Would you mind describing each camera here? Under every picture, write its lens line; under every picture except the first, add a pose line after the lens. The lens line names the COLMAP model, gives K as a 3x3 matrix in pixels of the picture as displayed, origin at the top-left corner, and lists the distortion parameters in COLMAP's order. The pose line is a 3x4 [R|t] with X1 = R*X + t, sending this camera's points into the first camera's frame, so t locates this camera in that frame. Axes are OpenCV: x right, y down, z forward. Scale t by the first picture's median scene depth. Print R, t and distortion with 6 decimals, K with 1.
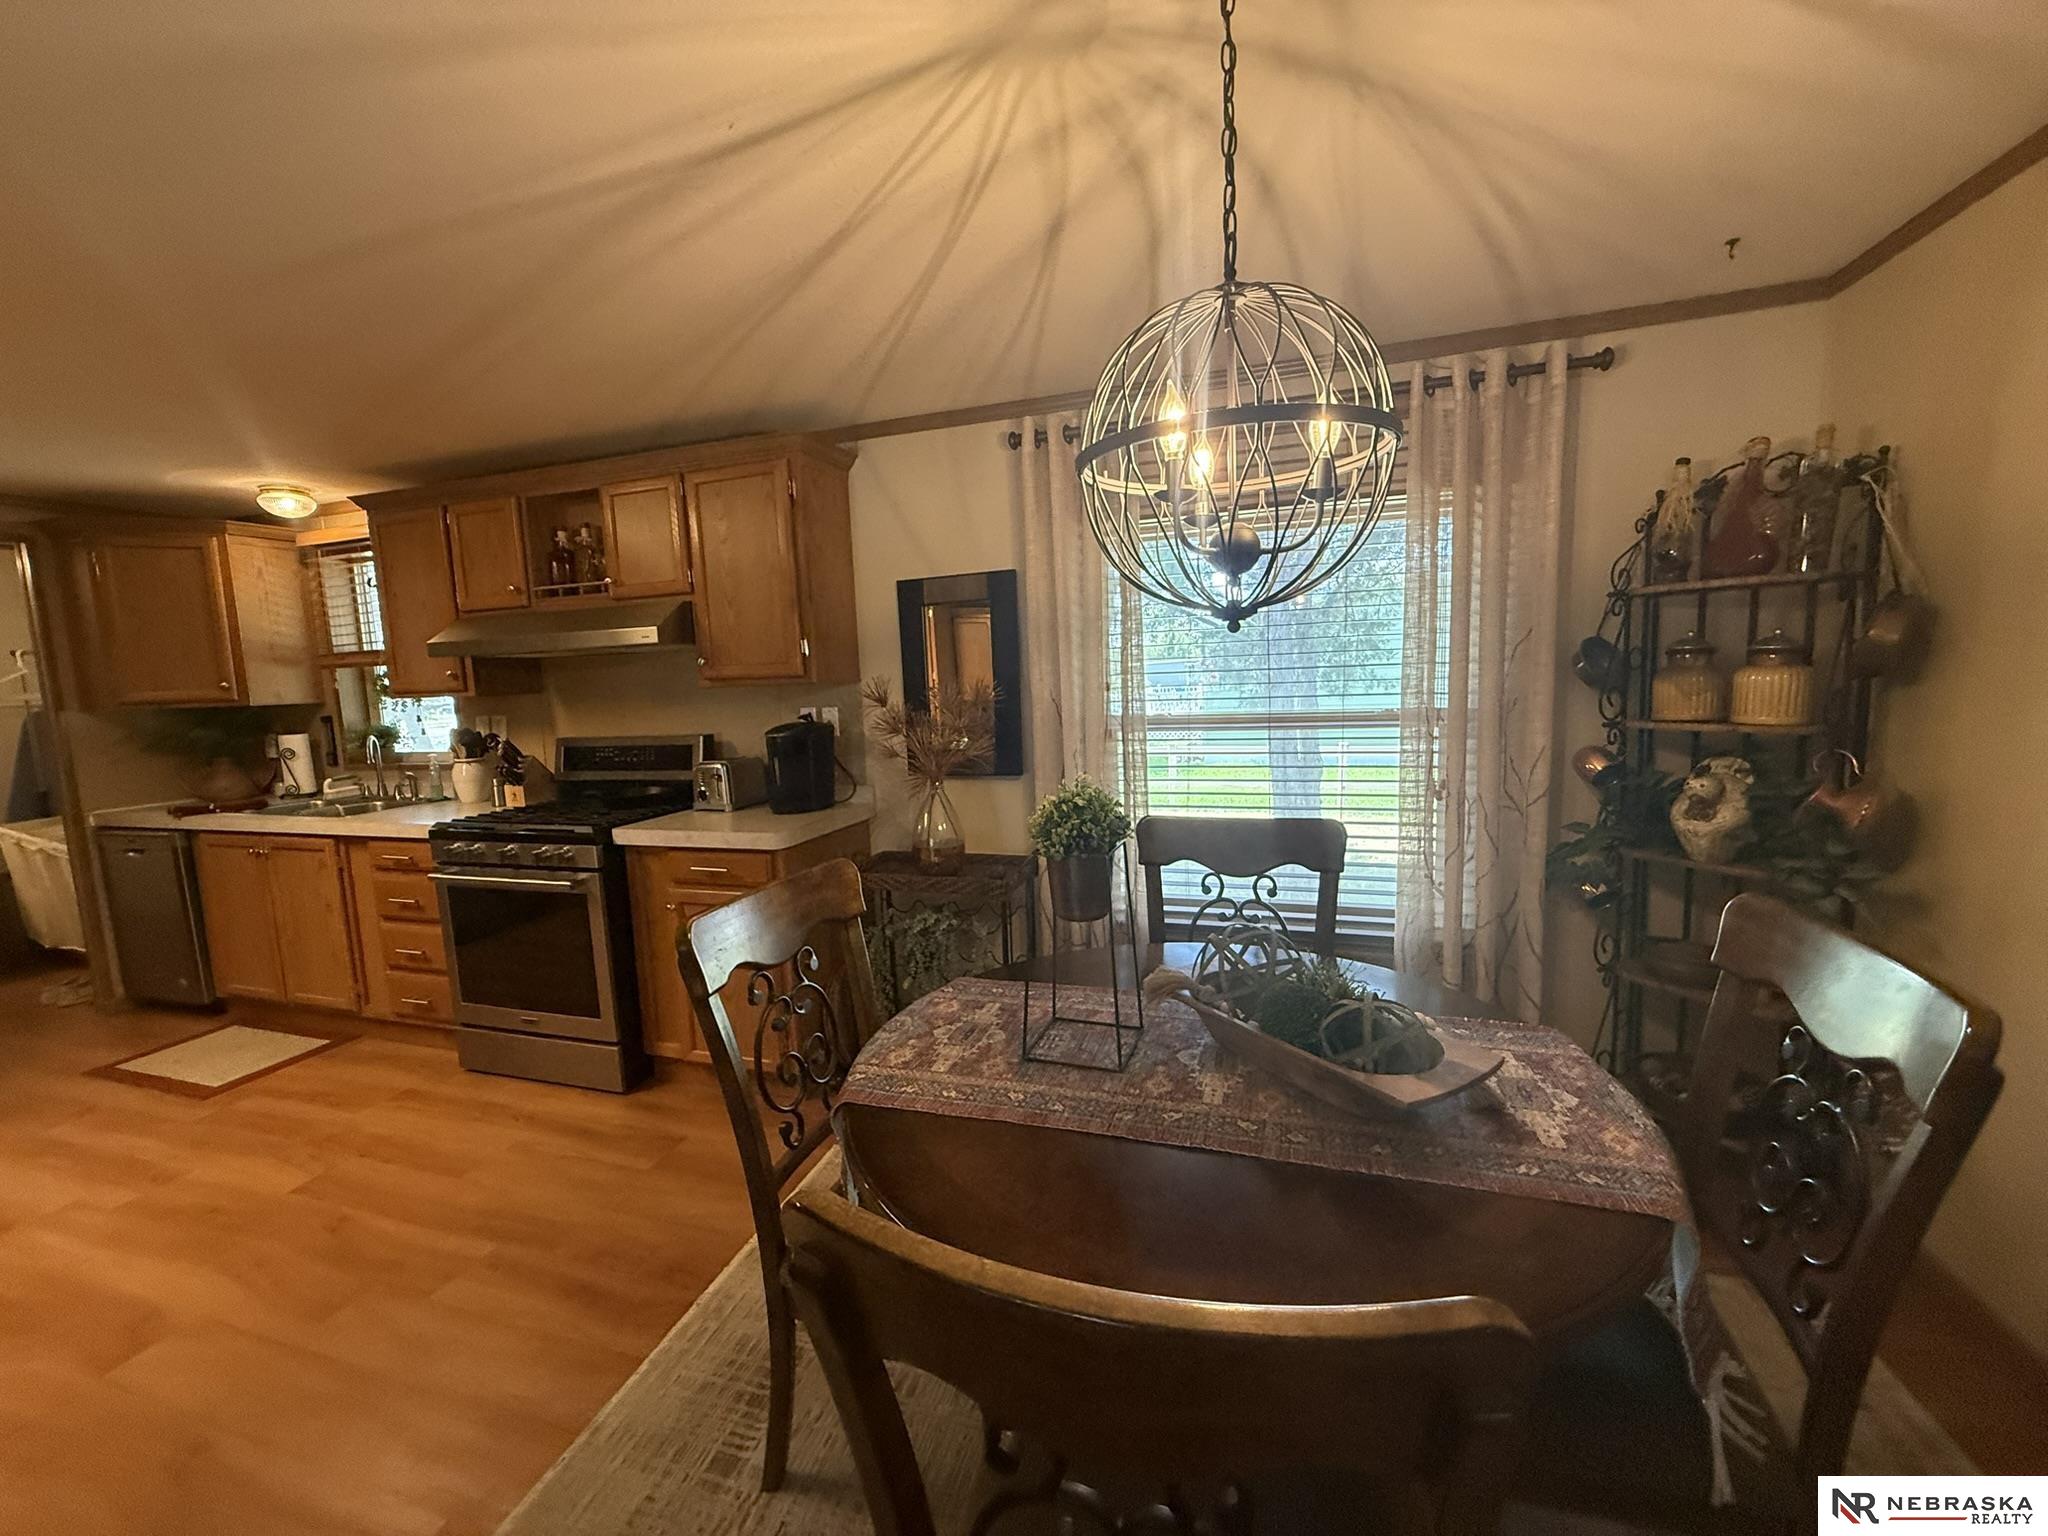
lens RADIAL K [[813.7, 0, 1017.7], [0, 813.7, 766.6], [0, 0, 1]] dist [-0.001145, -0.000215]
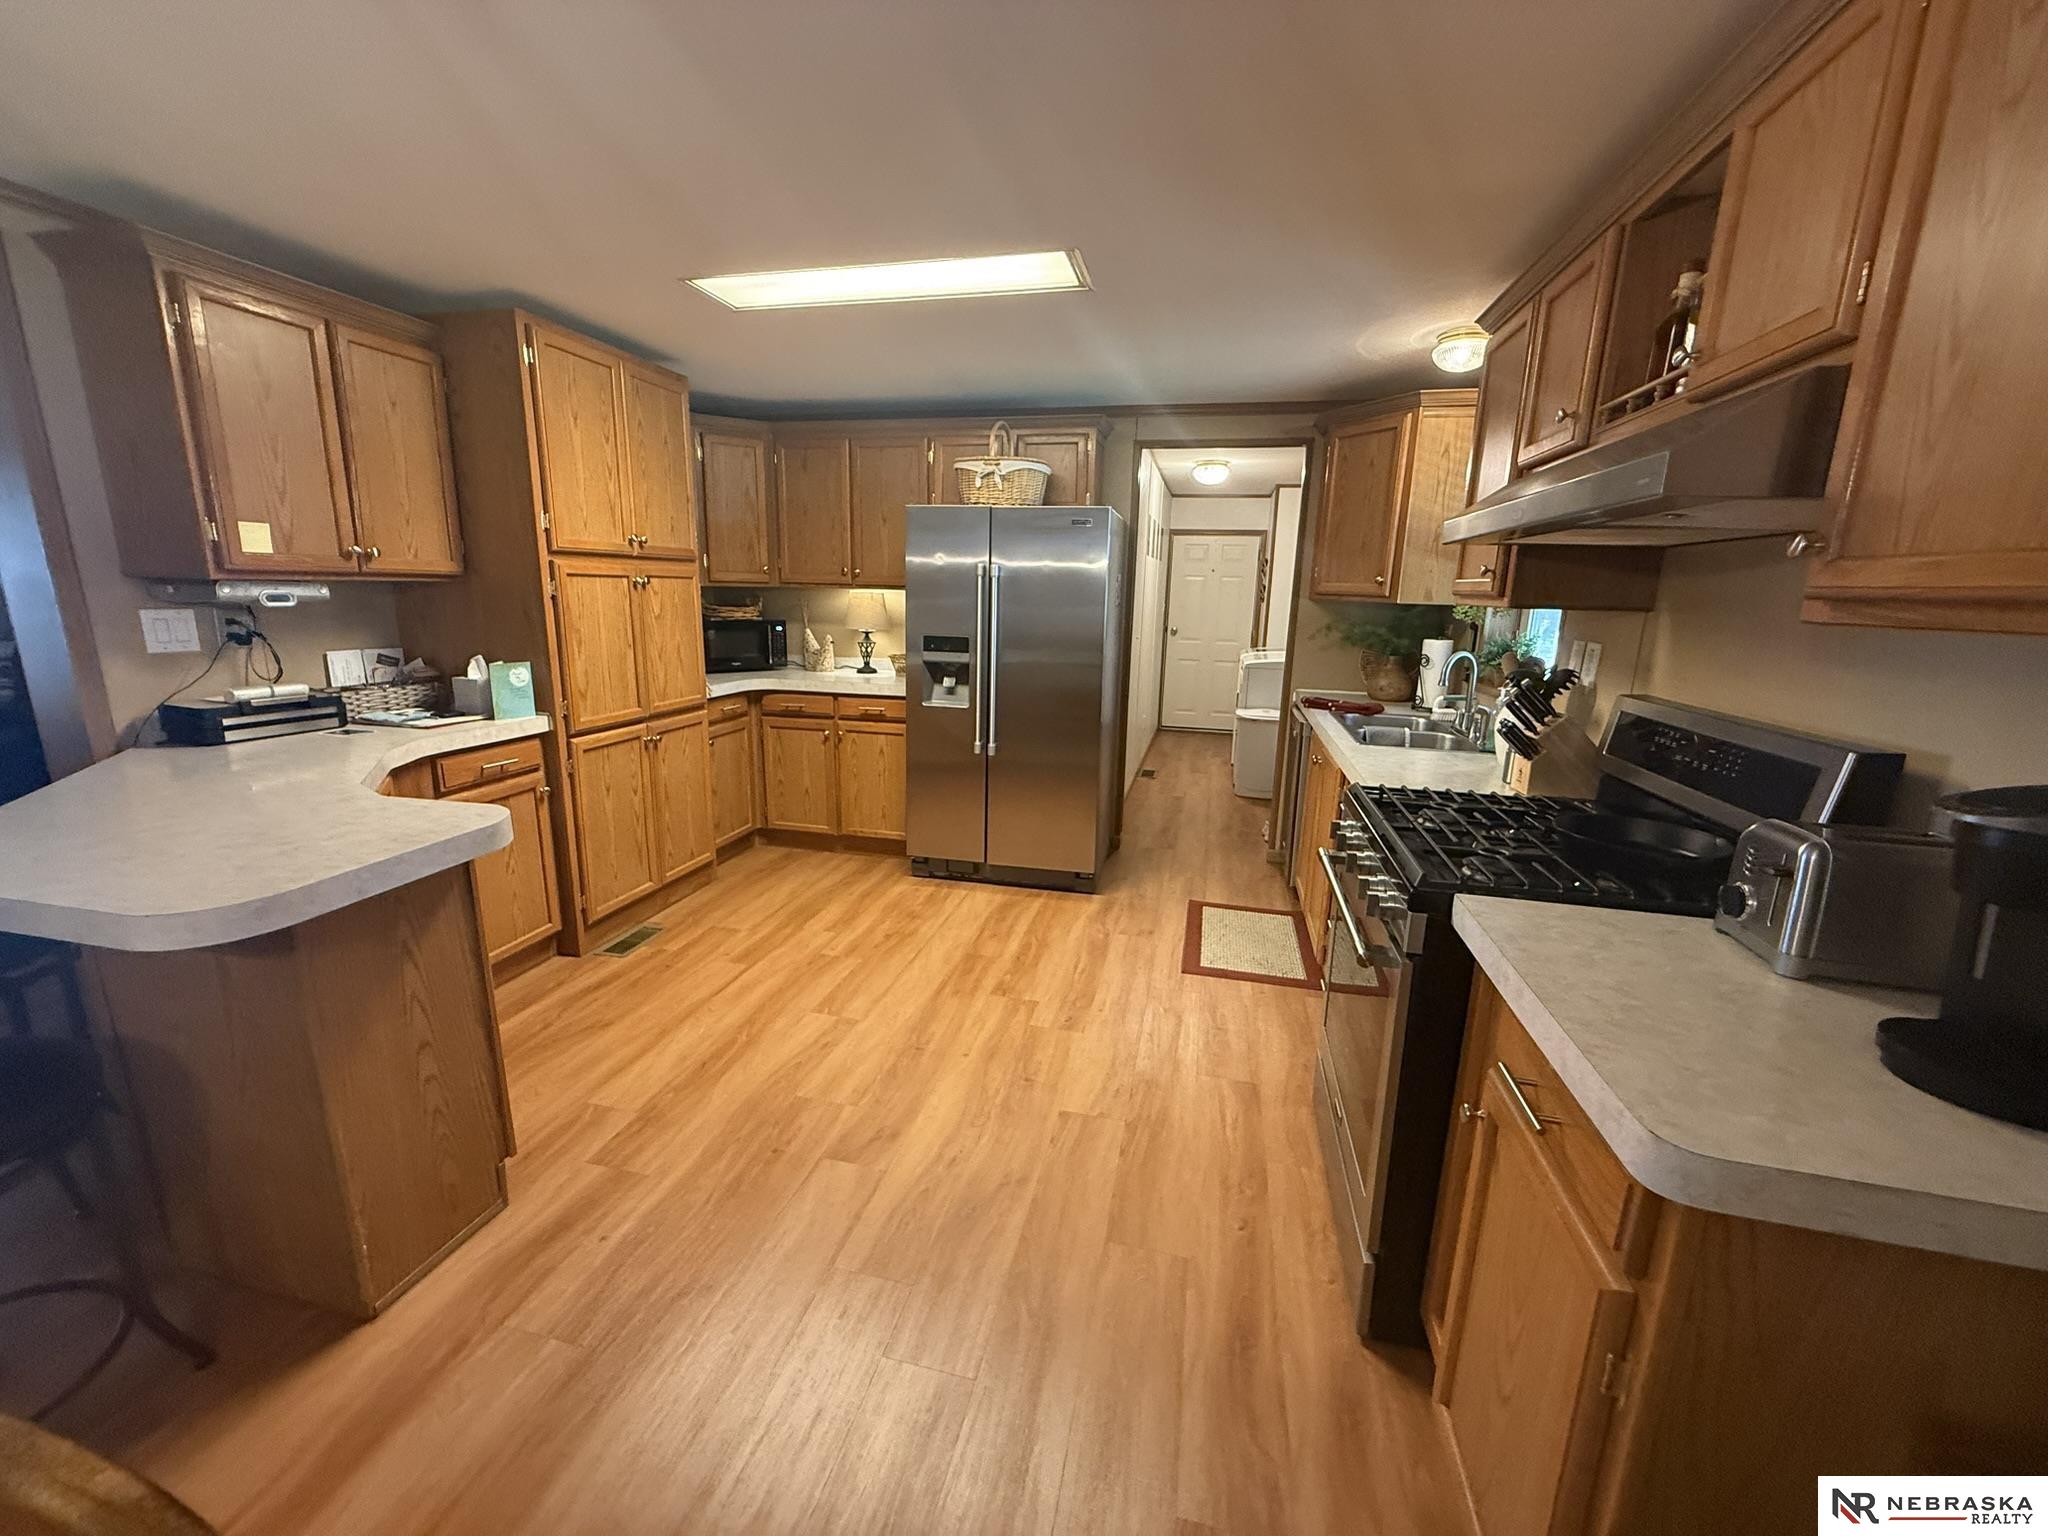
lens RADIAL K [[813.7, 0, 1014.1], [0, 813.7, 767.7], [0, 0, 1]] dist [-0.001145, -0.000215]
pose [[0.076133, 0.253817, -0.964251, -0.063468], [-0.142709, 0.959876, 0.241398, -0.075562], [0.986832, 0.119229, 0.109300, 0.660769]]
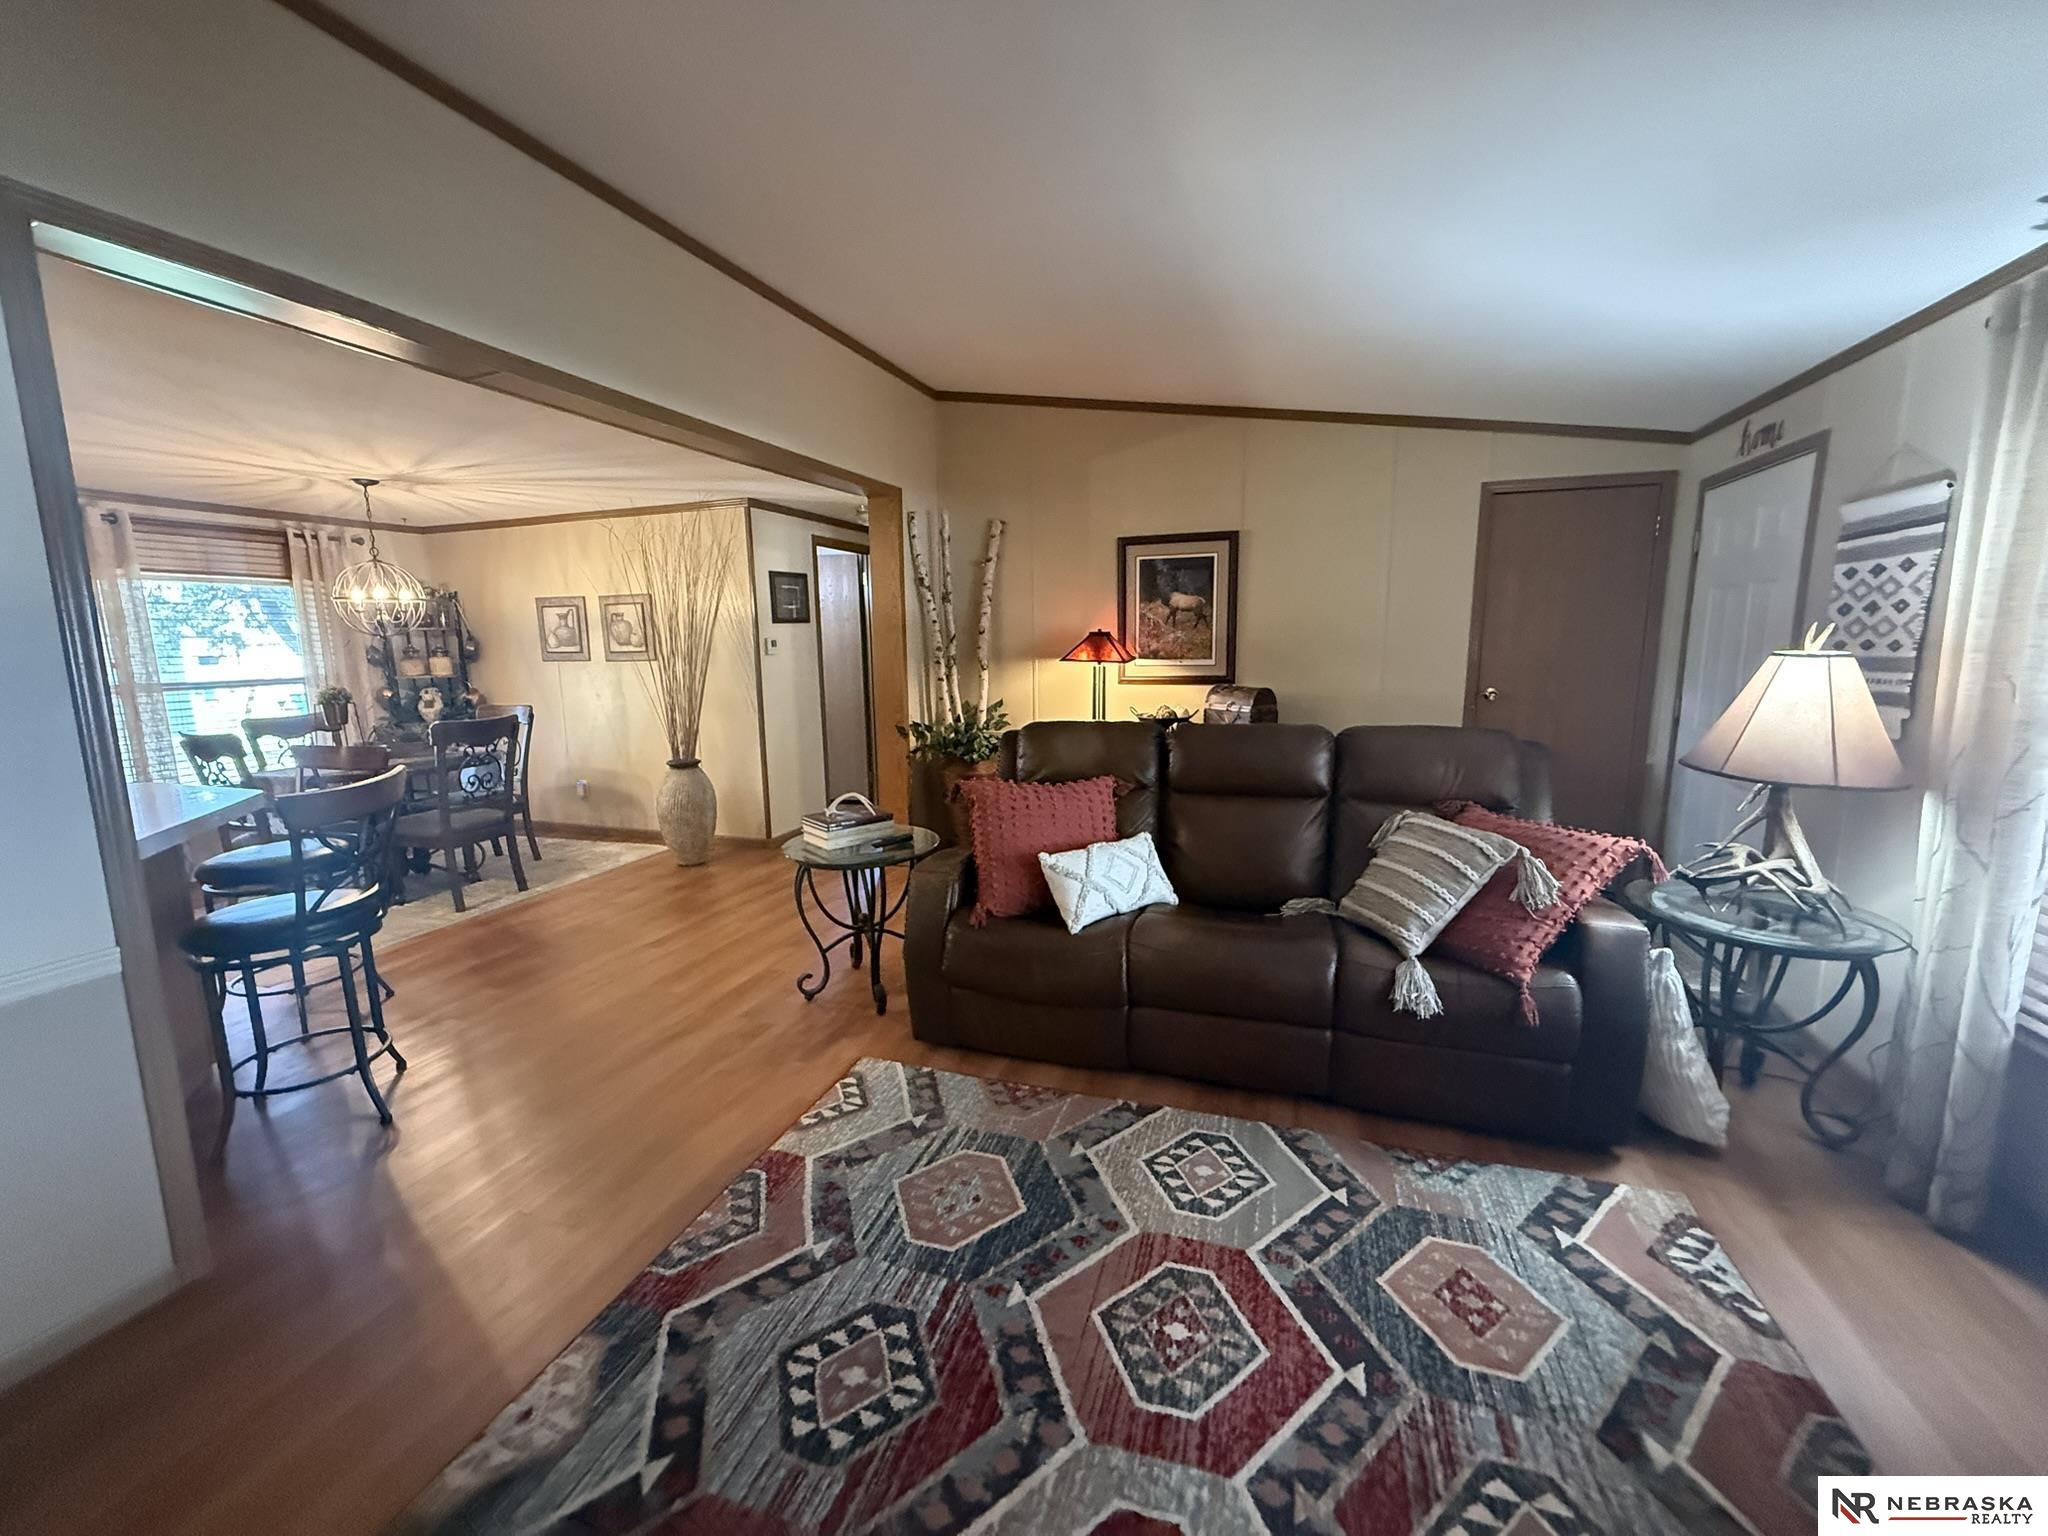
lens RADIAL K [[813.7, 0, 1026.8], [0, 813.7, 764.1], [0, 0, 1]] dist [-0.001145, -0.000215]
pose [[0.023100, -0.113750, 0.993241, -1.477806], [0.132552, 0.985083, 0.109733, 0.163223], [-0.990907, 0.129121, 0.037834, -0.881811]]
